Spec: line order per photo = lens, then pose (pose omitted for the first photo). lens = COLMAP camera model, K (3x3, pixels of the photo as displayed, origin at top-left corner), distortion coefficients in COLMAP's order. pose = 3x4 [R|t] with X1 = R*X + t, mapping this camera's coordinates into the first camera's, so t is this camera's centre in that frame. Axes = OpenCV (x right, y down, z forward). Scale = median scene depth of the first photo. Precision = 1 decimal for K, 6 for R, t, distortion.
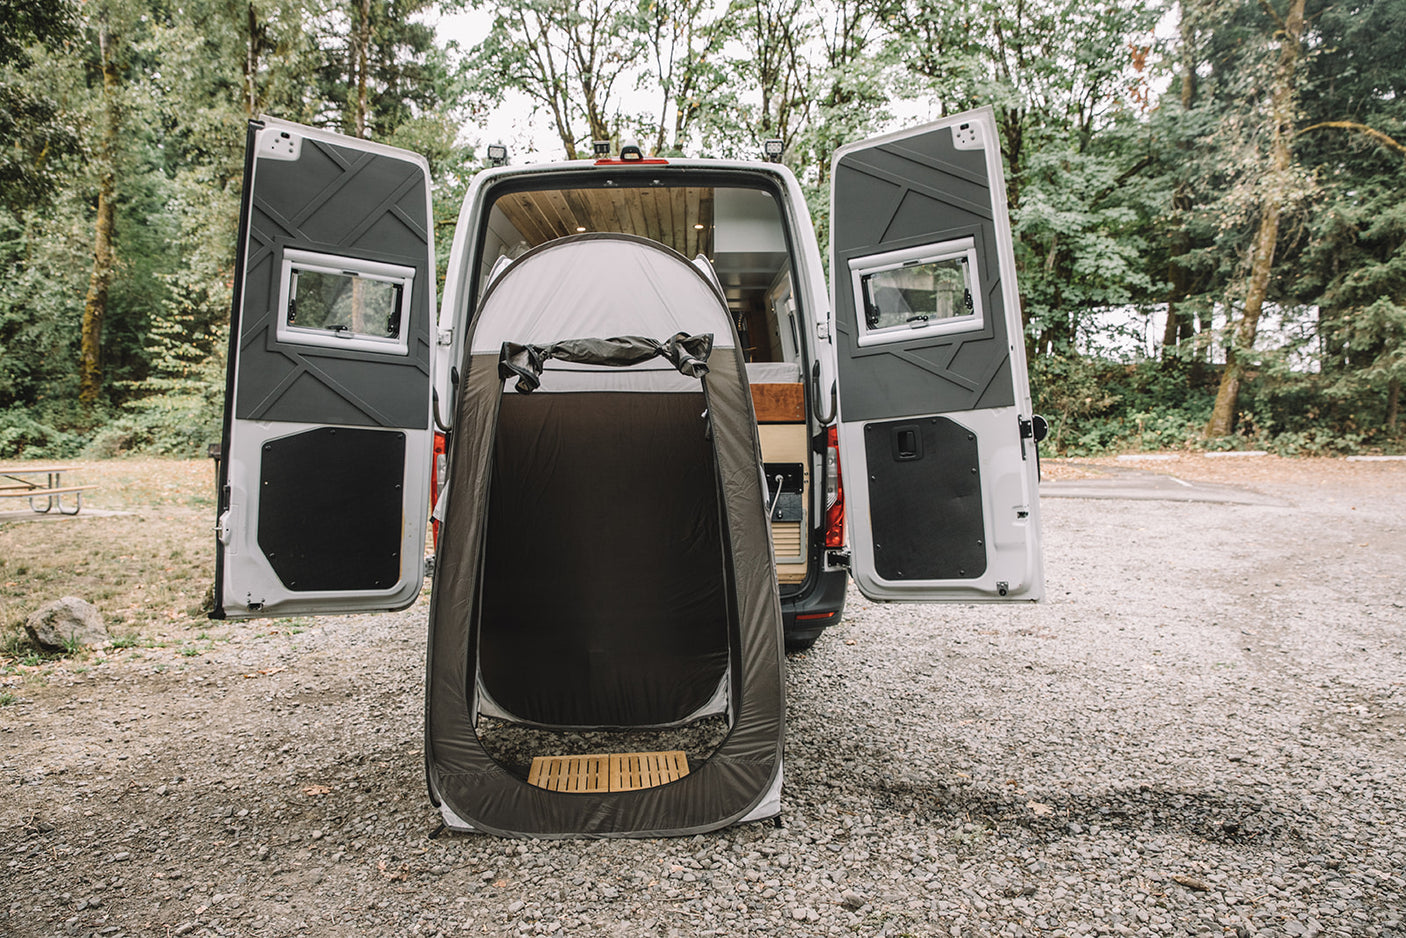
lens RADIAL K [[966.3, 0, 696.8], [0, 966.3, 470.8], [0, 0, 1]] dist [-0.108415, 0.089205]
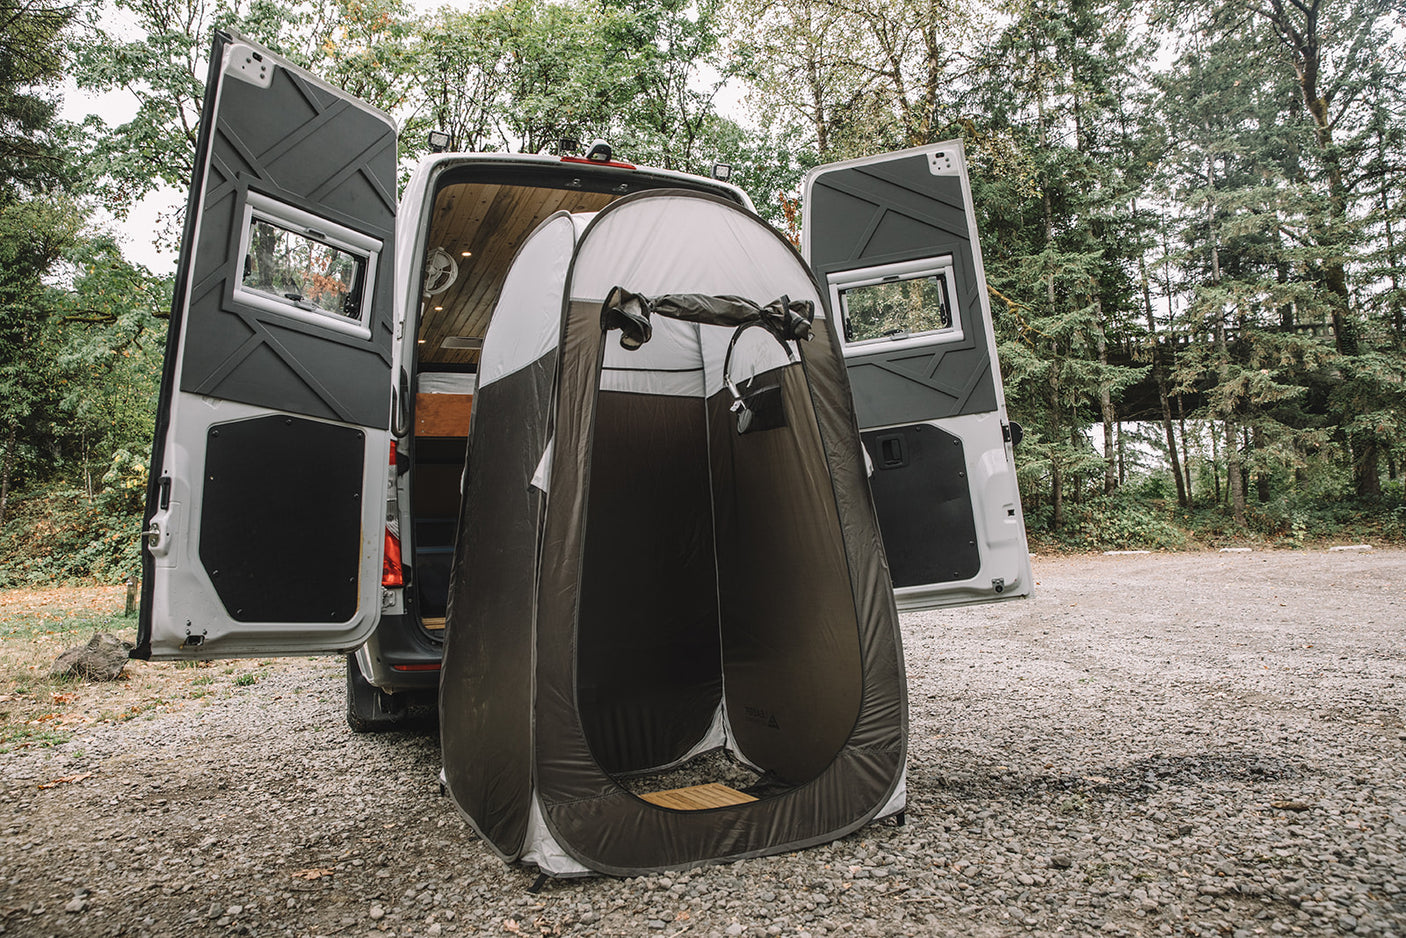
lens RADIAL K [[966.3, 0, 696.8], [0, 966.3, 470.8], [0, 0, 1]] dist [-0.108415, 0.089205]
pose [[0.930481, 0.009011, 0.366229, -0.334589], [0.041381, 0.990714, -0.129513, 0.111017], [-0.363995, 0.135665, 0.921467, 0.135994]]
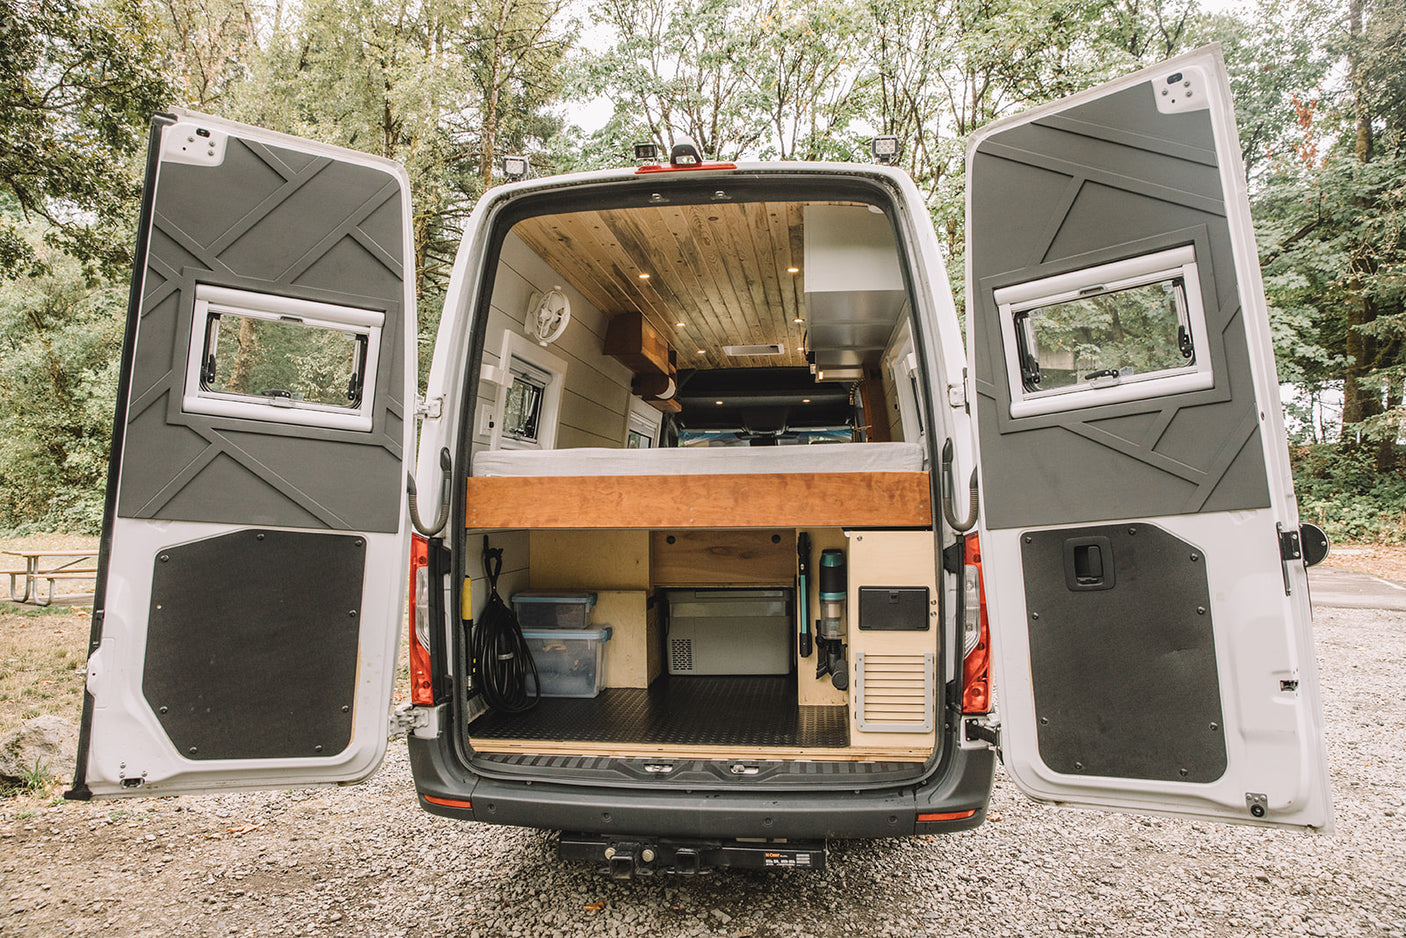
lens RADIAL K [[966.3, 0, 696.8], [0, 966.3, 470.8], [0, 0, 1]] dist [-0.108415, 0.089205]
pose [[0.991065, 0.002299, -0.133362, 0.039152], [-0.013862, 0.996212, -0.085843, -0.031209], [0.132659, 0.086925, 0.987343, 0.311285]]
